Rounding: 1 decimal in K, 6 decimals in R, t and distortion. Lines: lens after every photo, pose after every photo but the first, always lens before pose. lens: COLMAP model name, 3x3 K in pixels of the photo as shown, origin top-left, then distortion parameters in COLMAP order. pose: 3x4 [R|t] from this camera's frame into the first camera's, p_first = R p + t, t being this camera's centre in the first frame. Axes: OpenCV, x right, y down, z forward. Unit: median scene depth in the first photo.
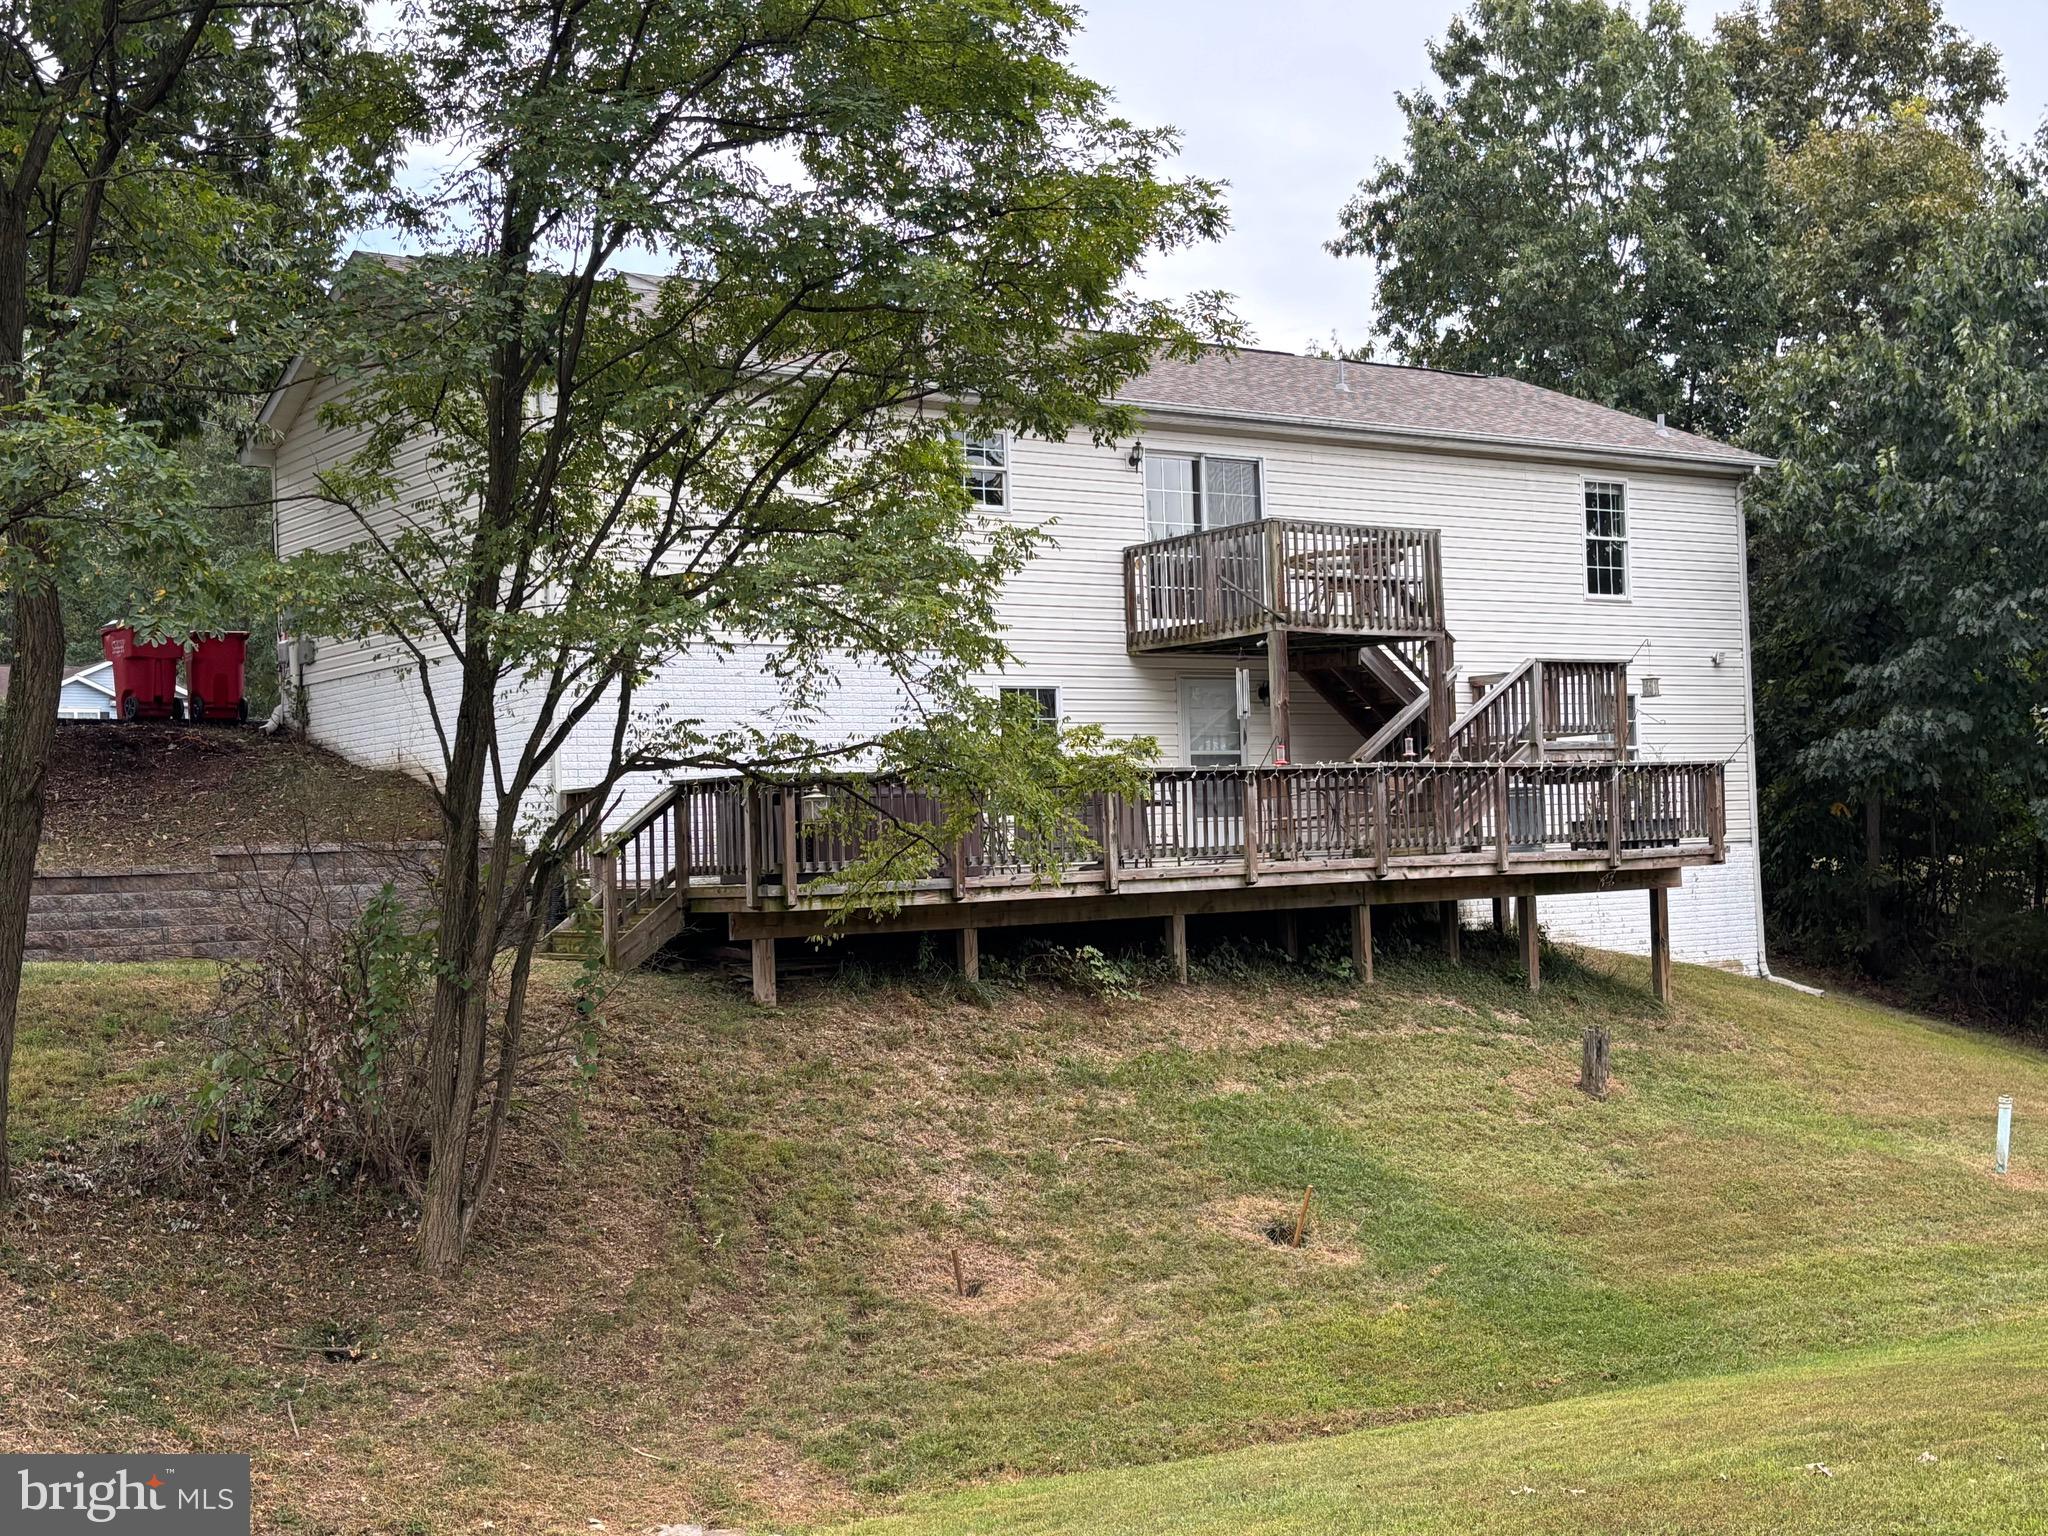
lens RADIAL K [[2524.3, 0, 1024.2], [0, 2524.3, 771.8], [0, 0, 1]] dist [0.179735, 0.000000]
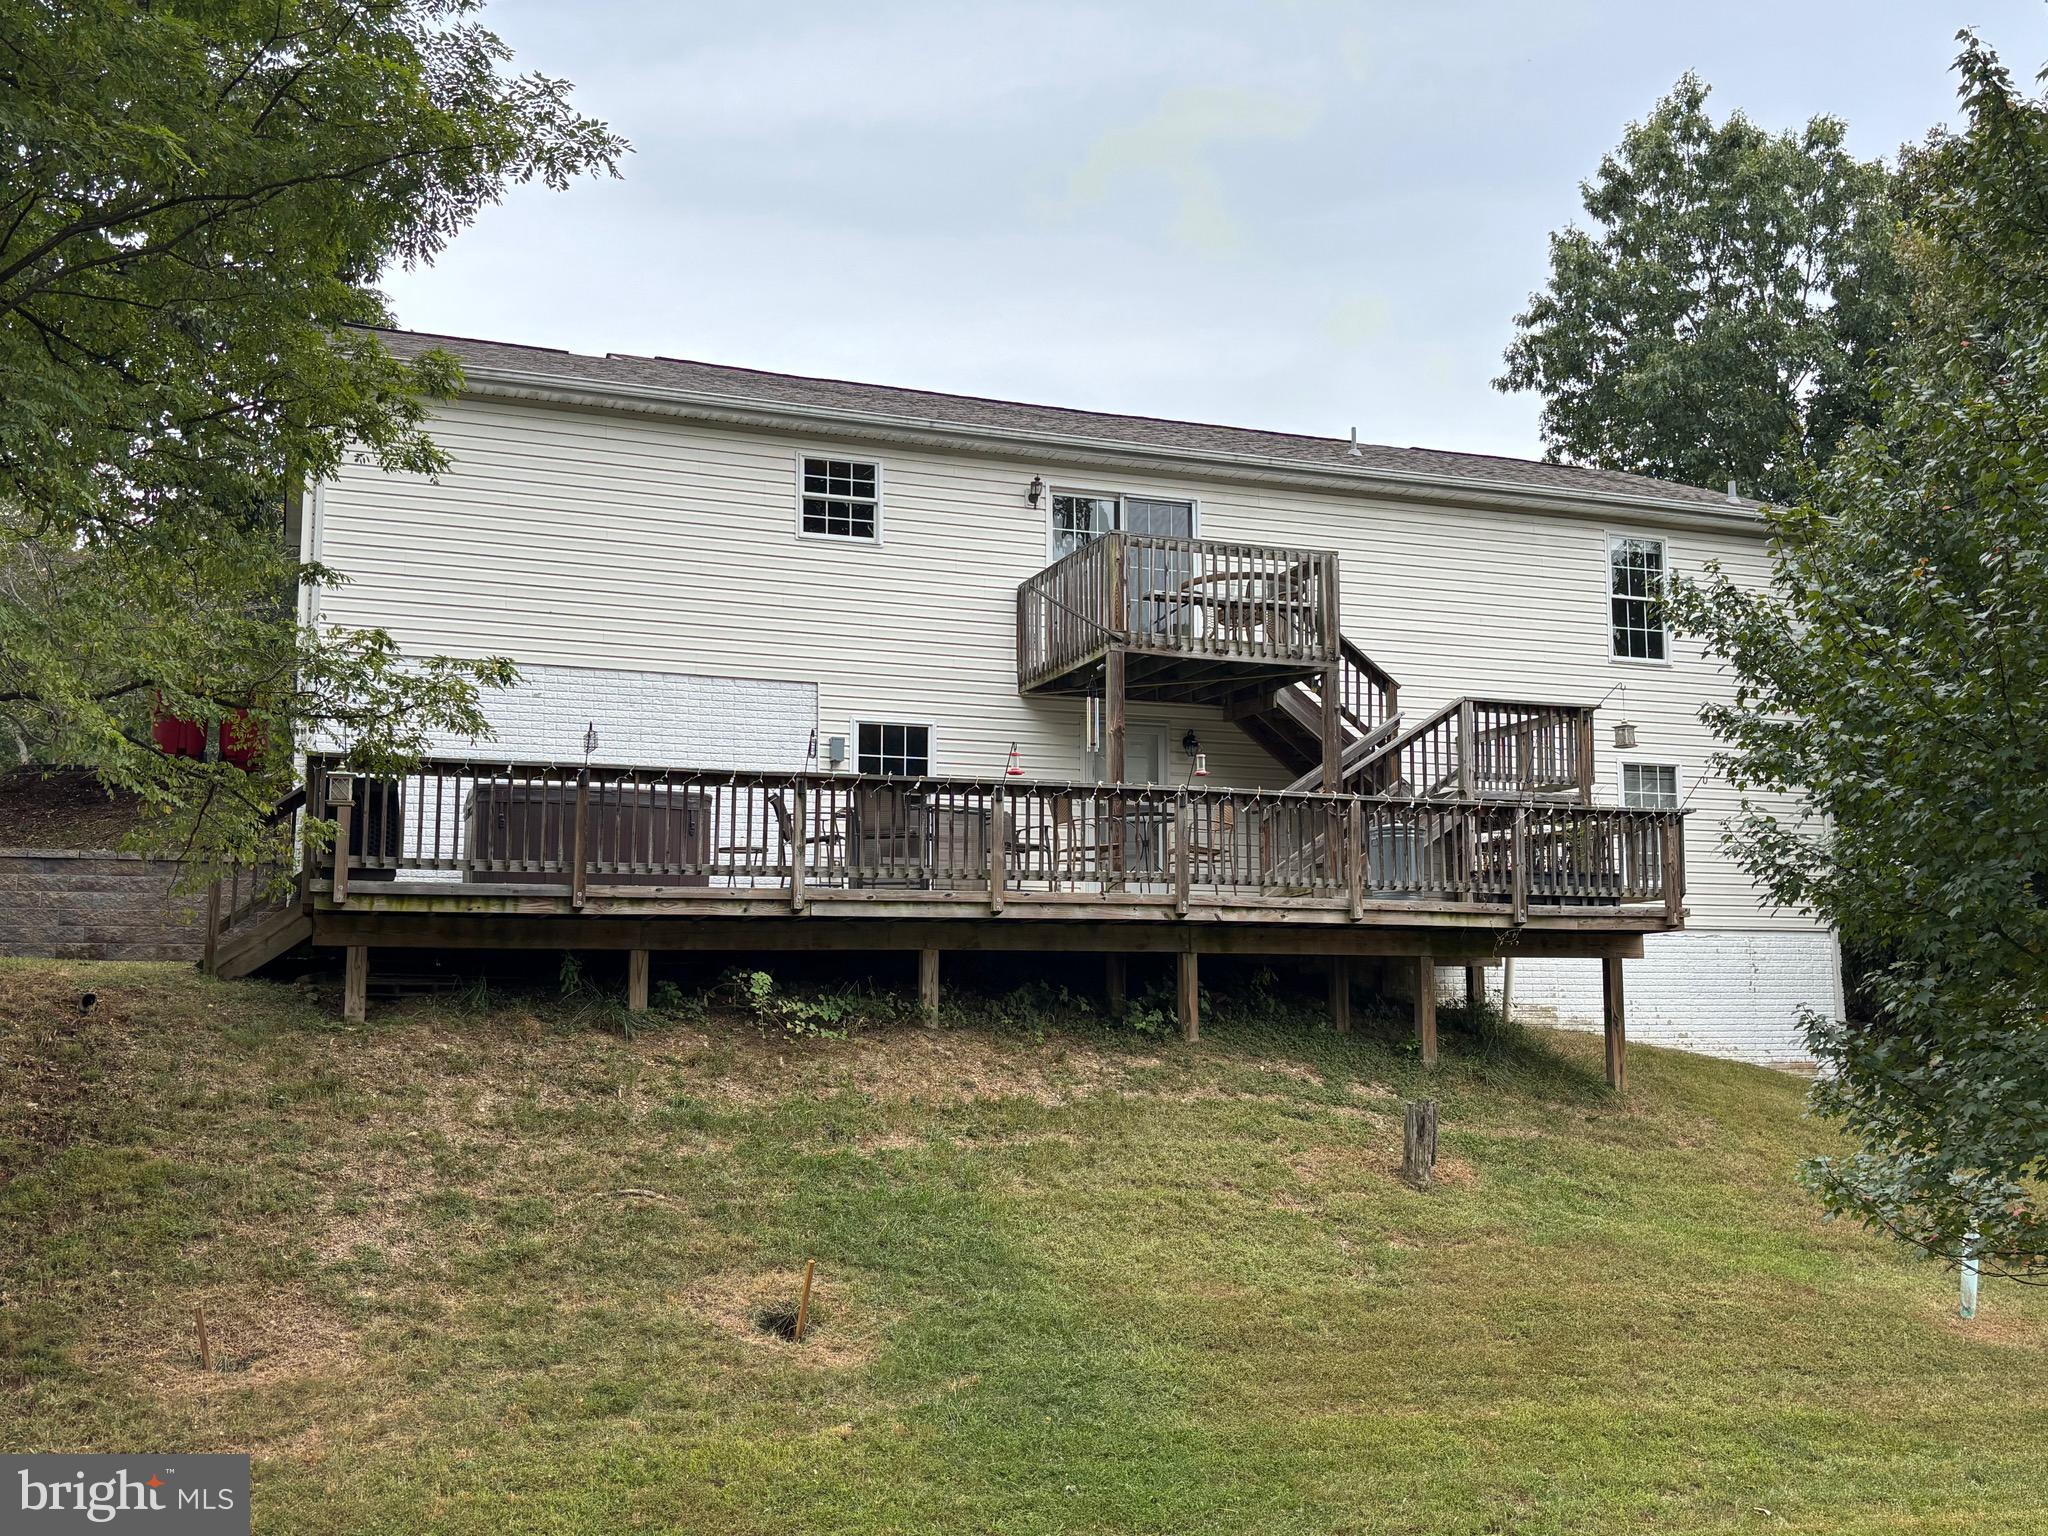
lens RADIAL K [[1884.3, 0, 1023.8], [0, 1884.3, 762.2], [0, 0, 1]] dist [0.096741, 0.000000]
pose [[0.958380, -0.003503, -0.285474, 0.245393], [-0.023802, 0.995463, -0.092119, 0.044551], [0.284502, 0.095080, 0.953949, 0.319500]]
